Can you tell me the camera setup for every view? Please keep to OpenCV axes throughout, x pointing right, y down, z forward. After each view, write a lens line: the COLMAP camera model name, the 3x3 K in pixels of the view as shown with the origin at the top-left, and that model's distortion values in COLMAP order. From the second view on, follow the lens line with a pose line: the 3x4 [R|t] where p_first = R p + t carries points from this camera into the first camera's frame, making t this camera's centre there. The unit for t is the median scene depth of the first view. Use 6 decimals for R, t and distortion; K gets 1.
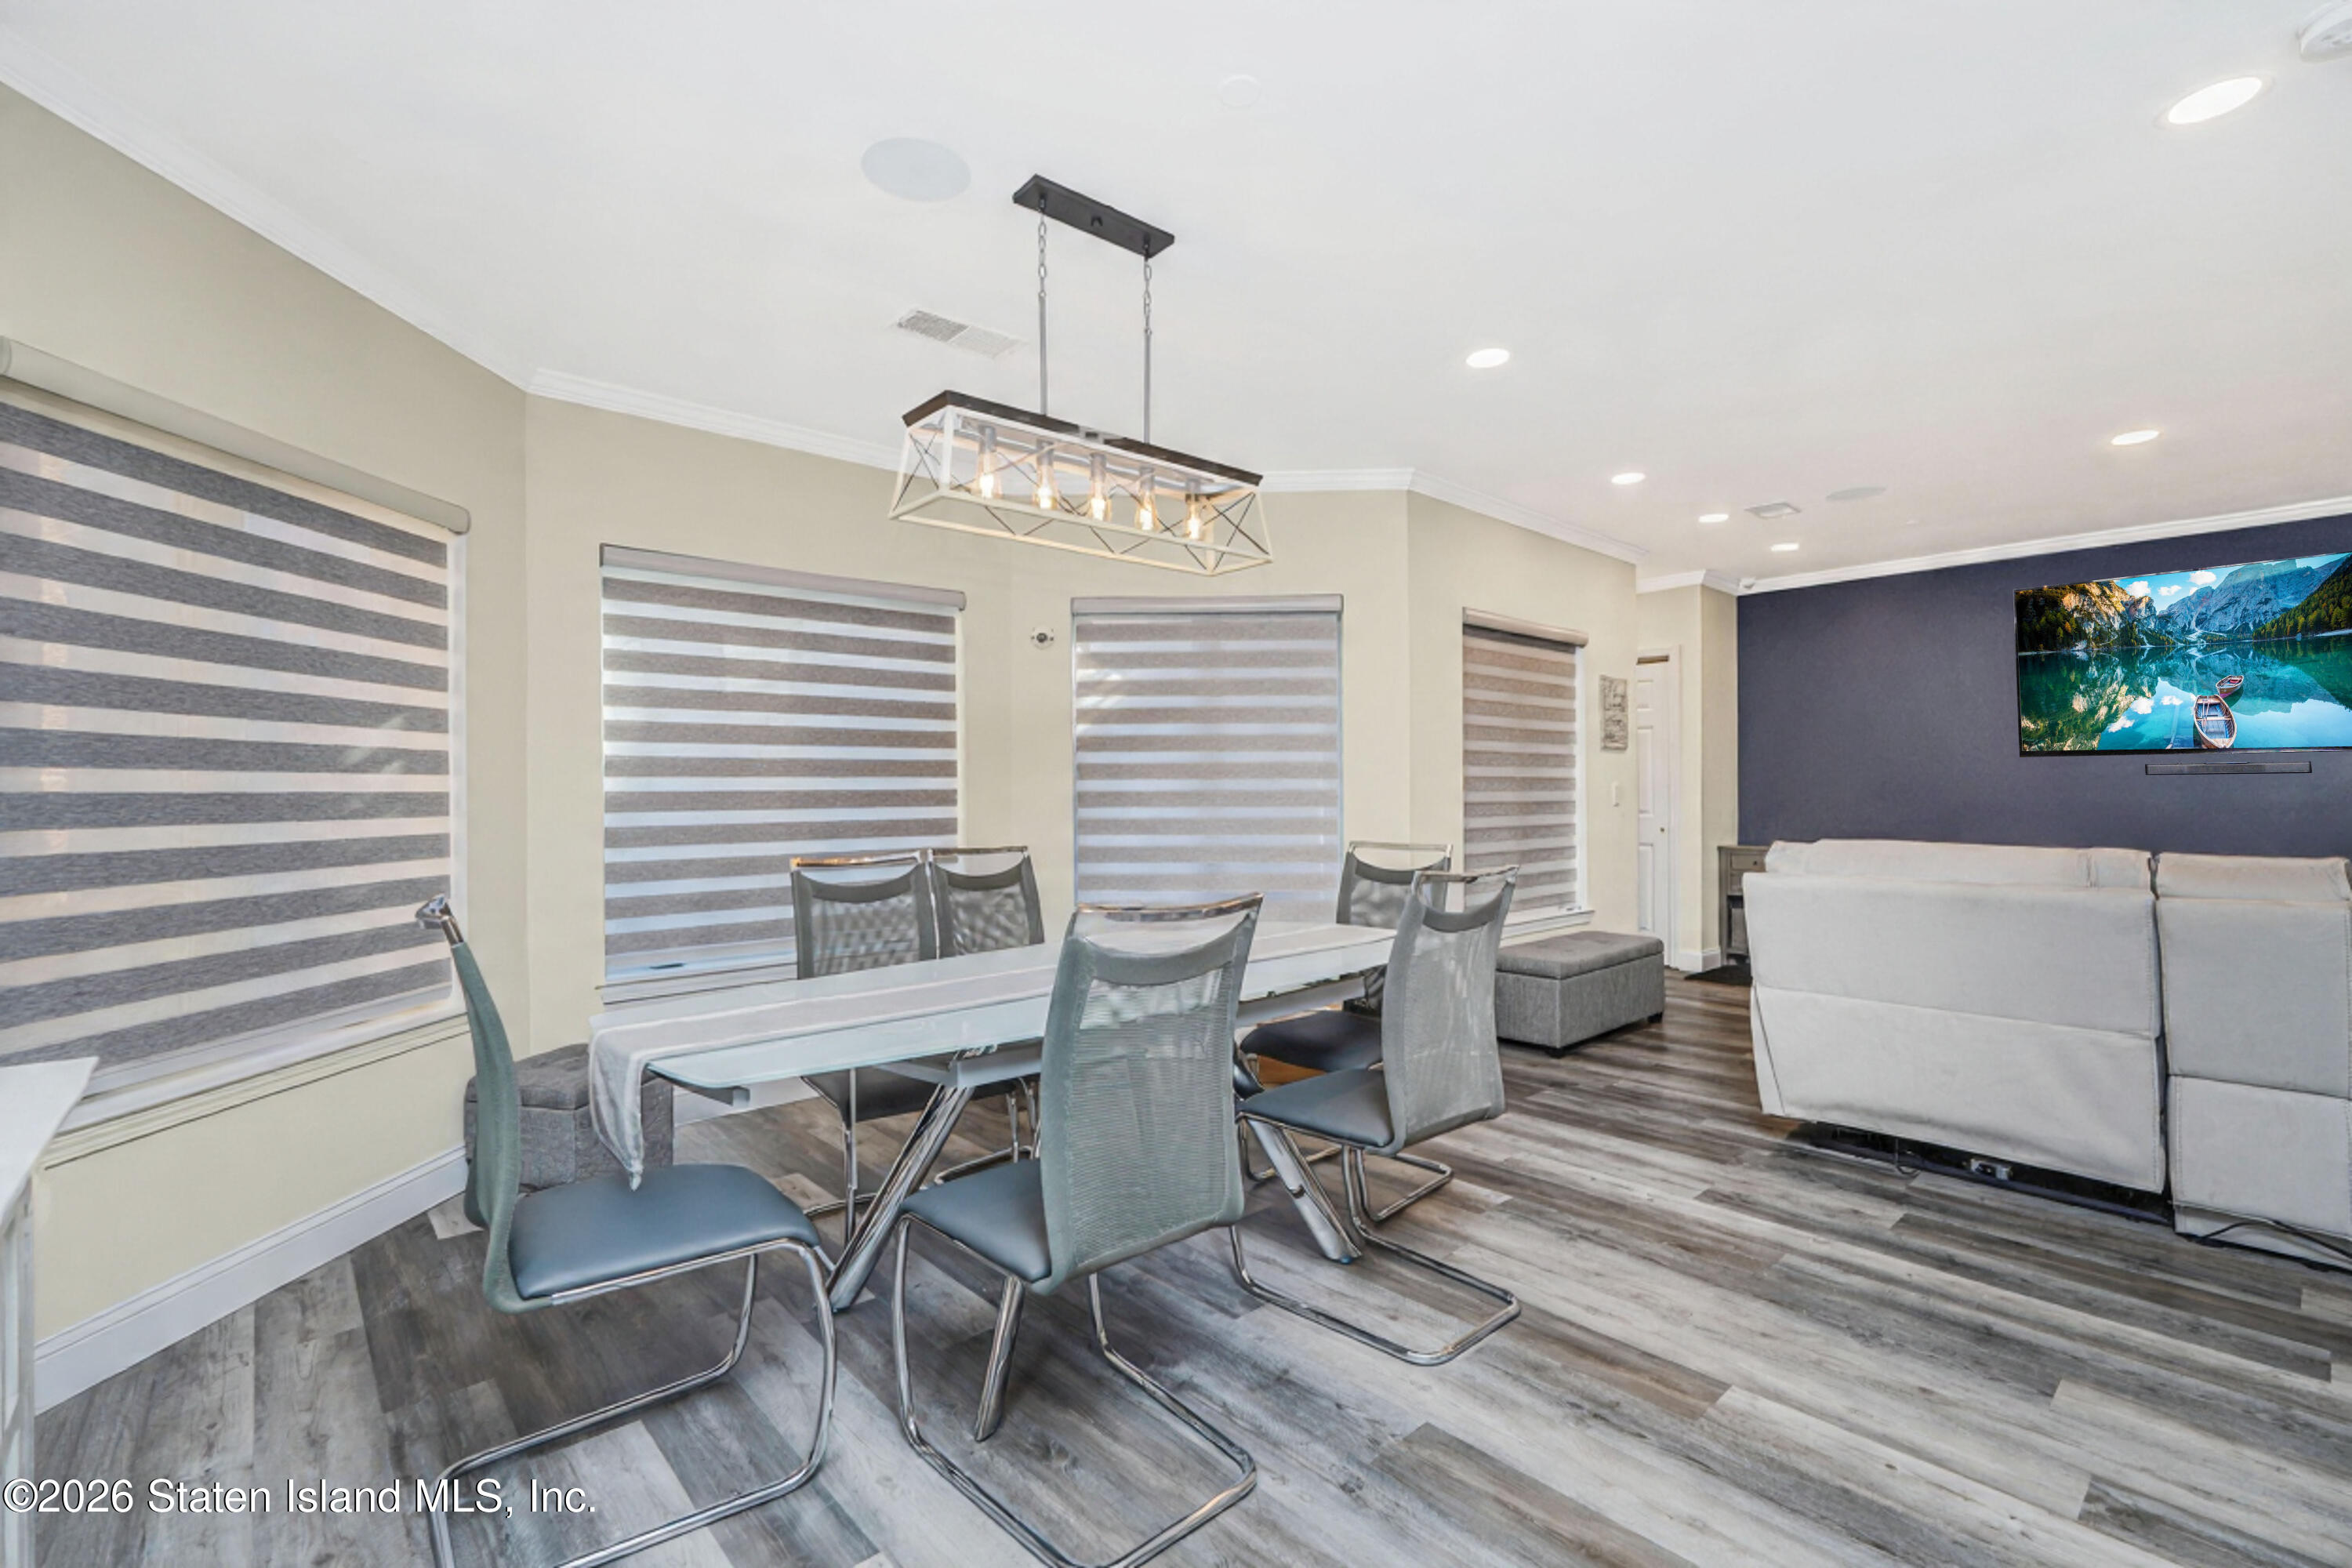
lens RADIAL K [[1048.2, 0, 1190.5], [0, 1048.2, 775.2], [0, 0, 1]] dist [-0.007165, 0.001399]
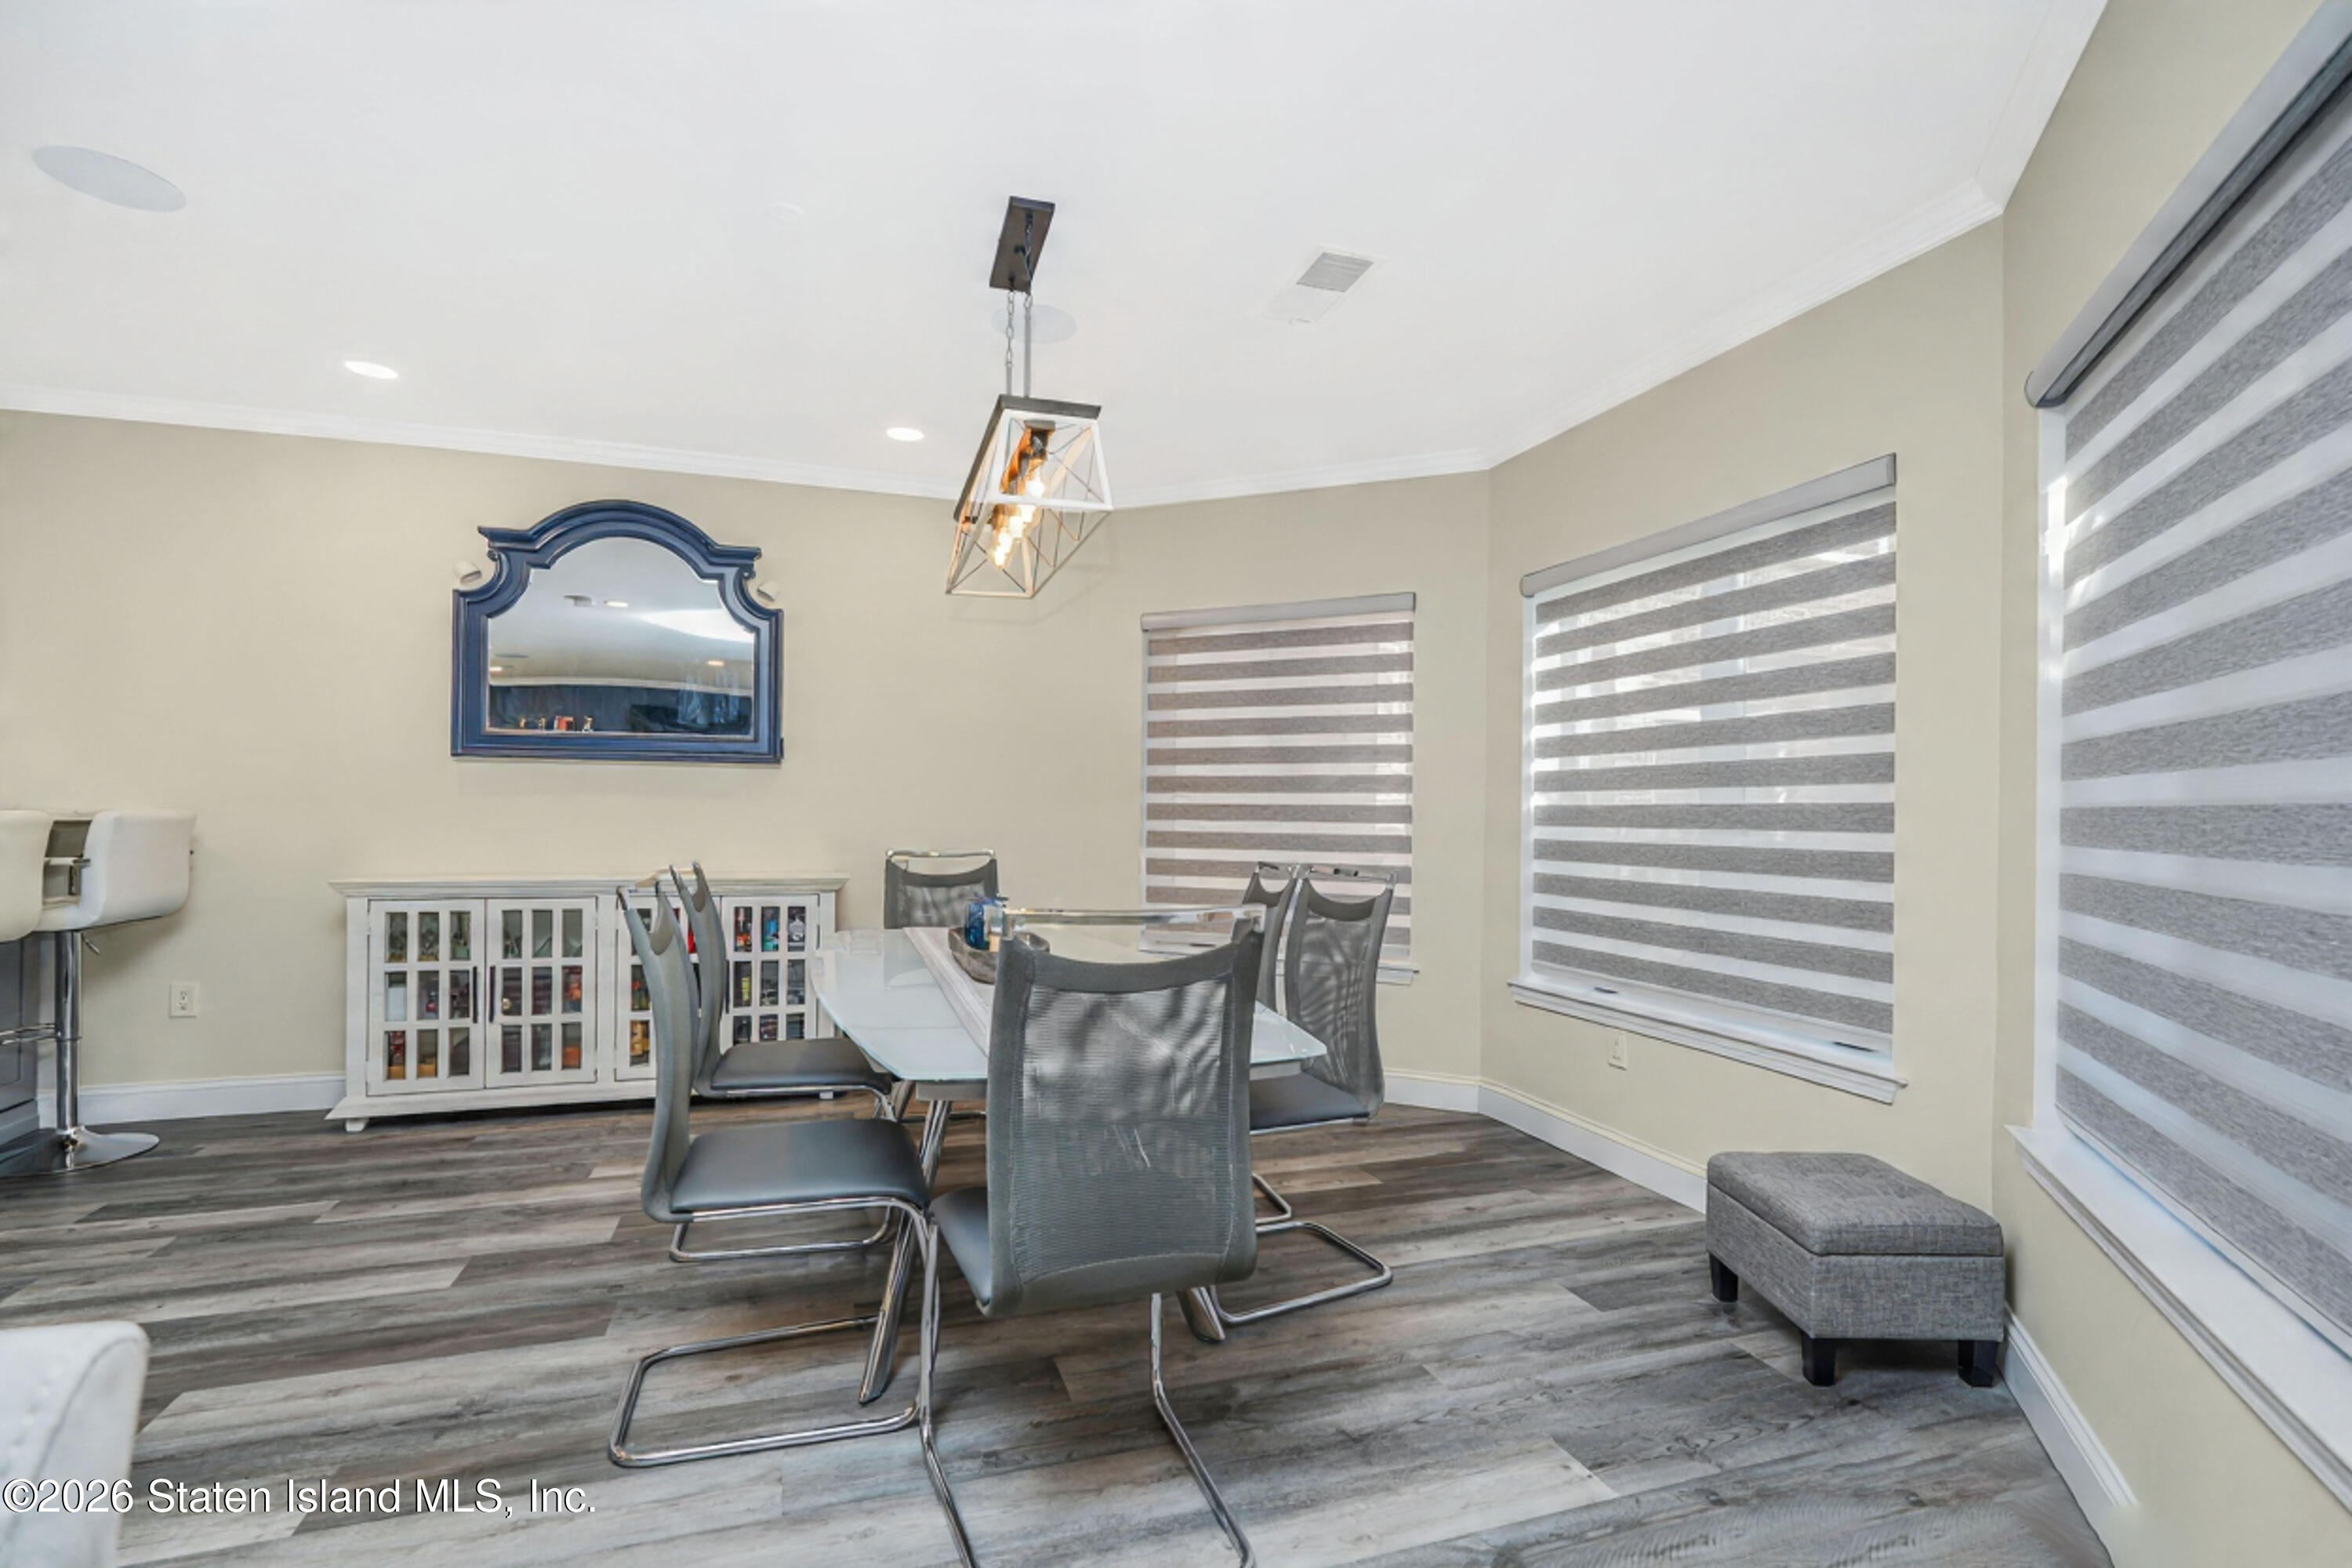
lens RADIAL K [[1048.2, 0, 1181.4], [0, 1048.2, 798.6], [0, 0, 1]] dist [-0.007165, 0.001399]
pose [[-0.370188, -0.008529, -0.928918, 0.748778], [0.012351, 0.999824, -0.014102, 0.024645], [0.928875, -0.016693, -0.370018, 1.423026]]
